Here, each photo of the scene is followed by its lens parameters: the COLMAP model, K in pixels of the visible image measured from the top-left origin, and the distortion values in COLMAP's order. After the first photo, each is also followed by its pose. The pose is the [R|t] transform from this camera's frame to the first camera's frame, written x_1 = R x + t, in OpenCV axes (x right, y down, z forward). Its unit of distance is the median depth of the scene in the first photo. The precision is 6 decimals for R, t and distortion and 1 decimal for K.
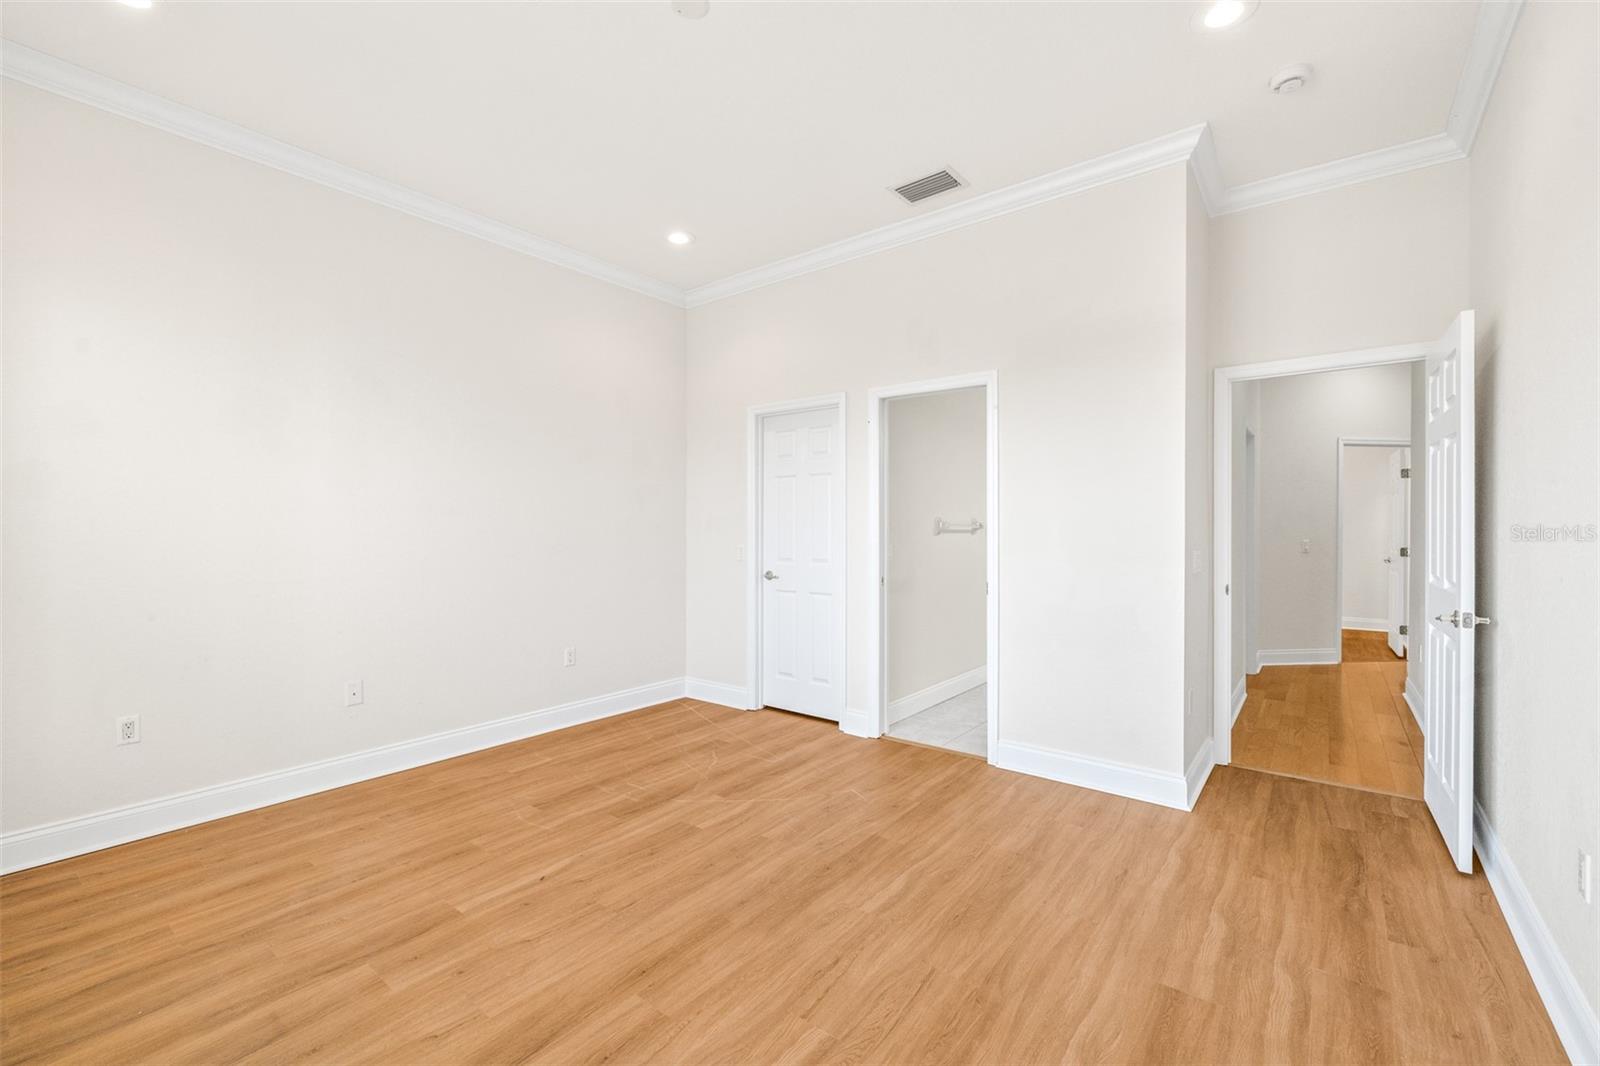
lens RADIAL K [[675.7, 0, 796.3], [0, 675.7, 532.3], [0, 0, 1]] dist [0.006059, 0.000274]
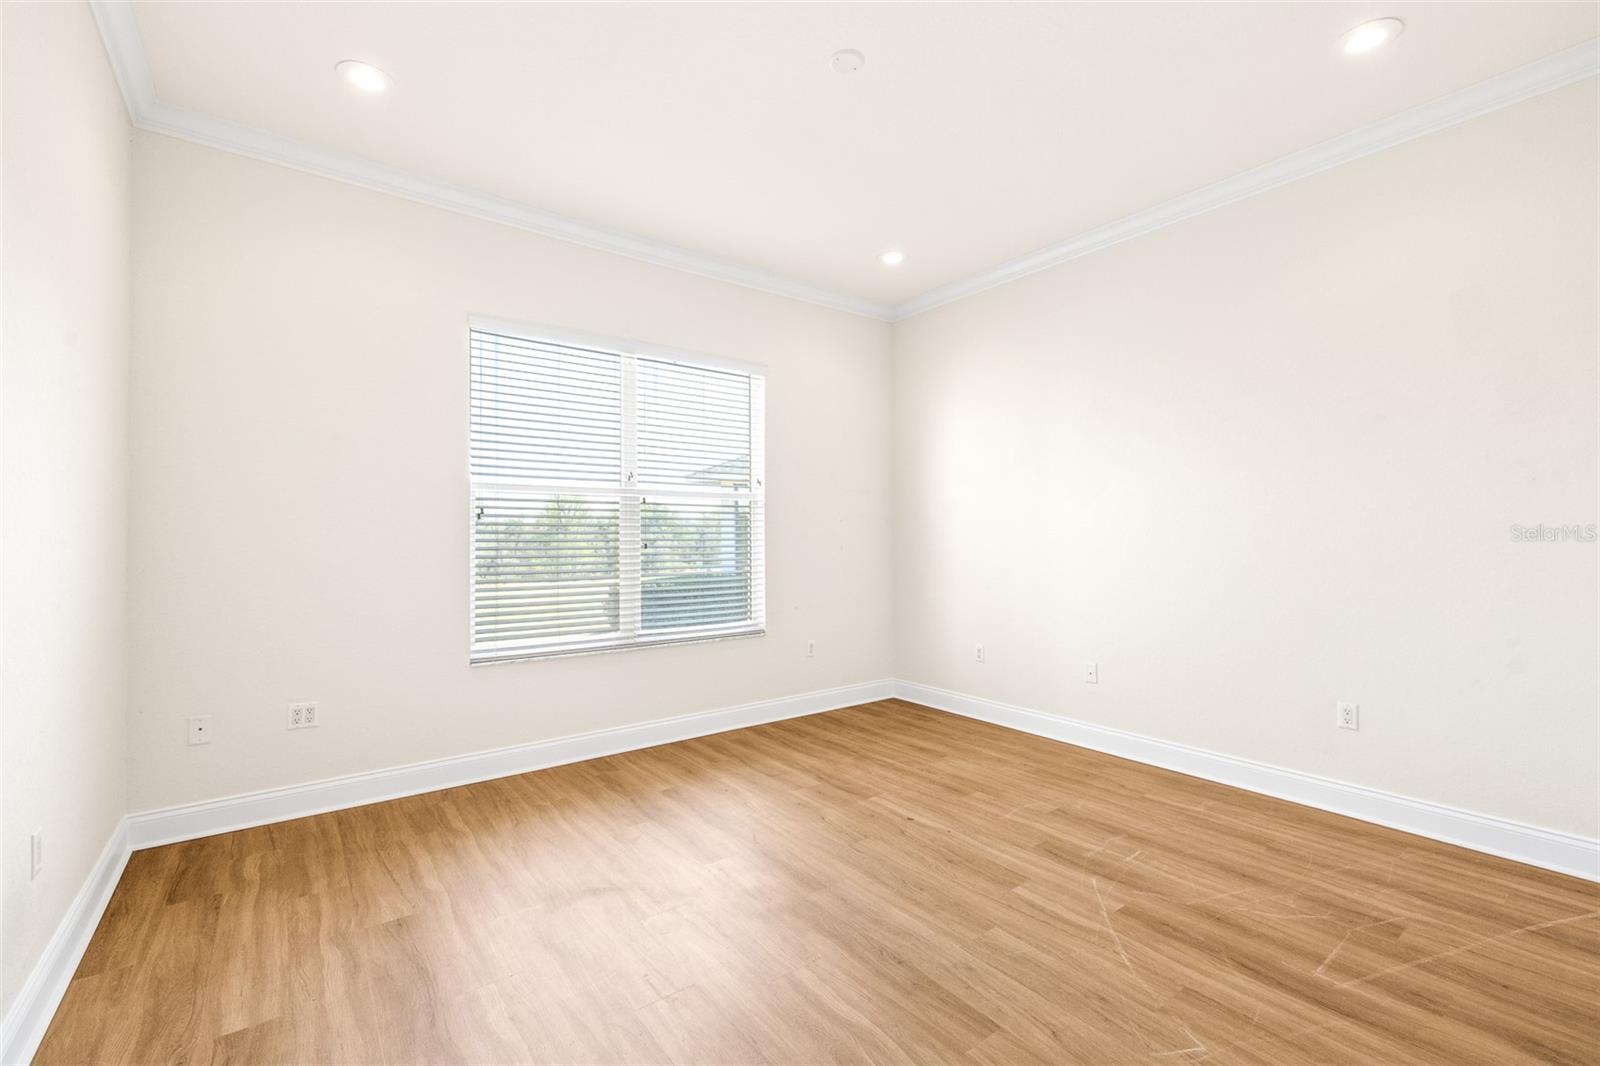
lens RADIAL K [[675.7, 0, 795.6], [0, 675.7, 535.5], [0, 0, 1]] dist [0.006059, 0.000274]
pose [[-0.249657, -0.001191, -0.968334, 0.687120], [-0.001207, 0.999999, -0.000918, -0.001553], [0.968334, 0.000939, -0.249658, 0.875829]]
